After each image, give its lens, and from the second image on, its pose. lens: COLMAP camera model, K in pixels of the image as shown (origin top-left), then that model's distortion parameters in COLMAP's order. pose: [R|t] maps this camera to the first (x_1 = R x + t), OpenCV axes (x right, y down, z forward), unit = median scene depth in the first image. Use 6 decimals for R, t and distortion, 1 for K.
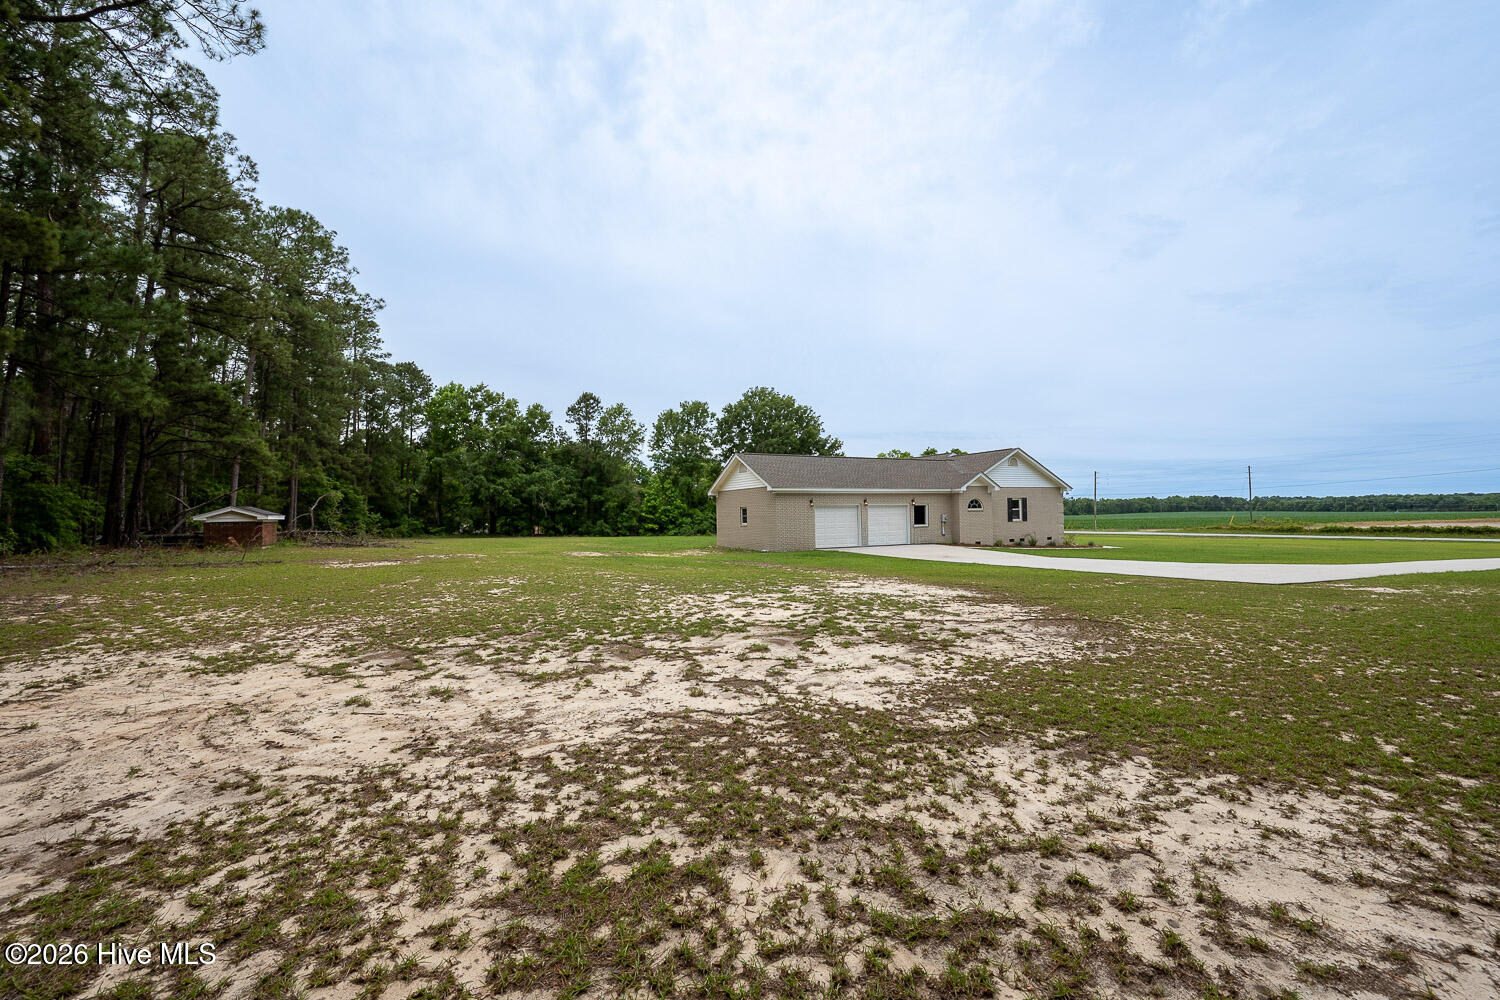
lens RADIAL K [[604.9, 0, 746.7], [0, 604.9, 515.3], [0, 0, 1]] dist [0.001702, 0.000314]
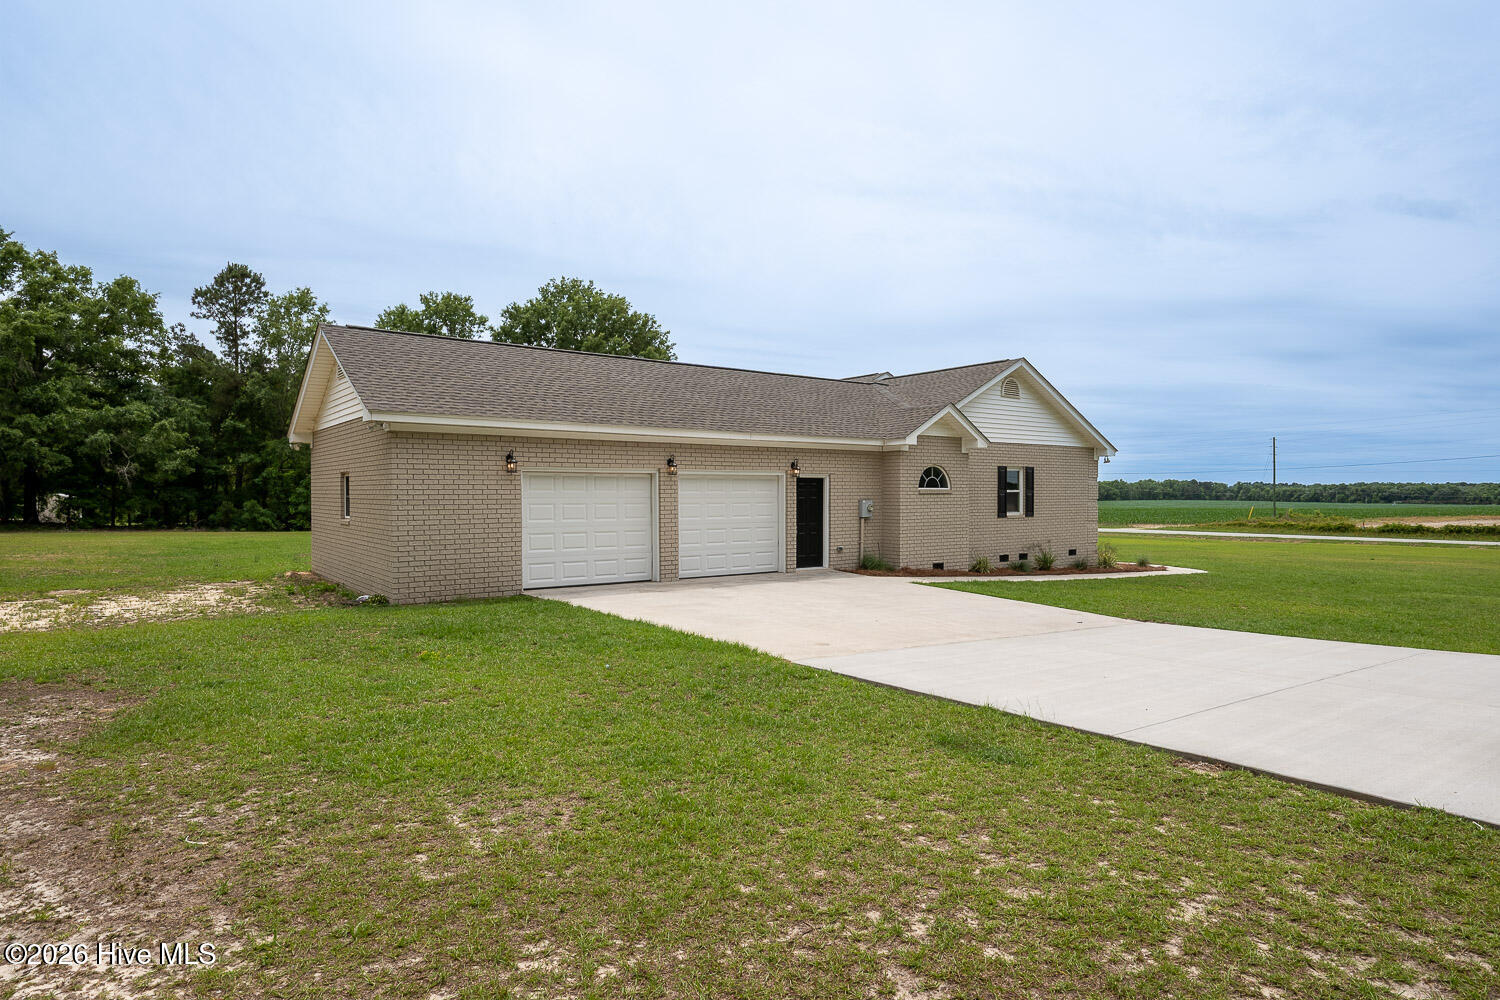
lens RADIAL K [[816.1, 0, 752.5], [0, 816.1, 500.2], [0, 0, 1]] dist [-0.000705, 0.000182]
pose [[0.983845, 0.014916, 0.178398, 0.065111], [-0.015699, 0.999872, 0.002977, -0.000887], [-0.178330, -0.005729, 0.983954, 0.201416]]
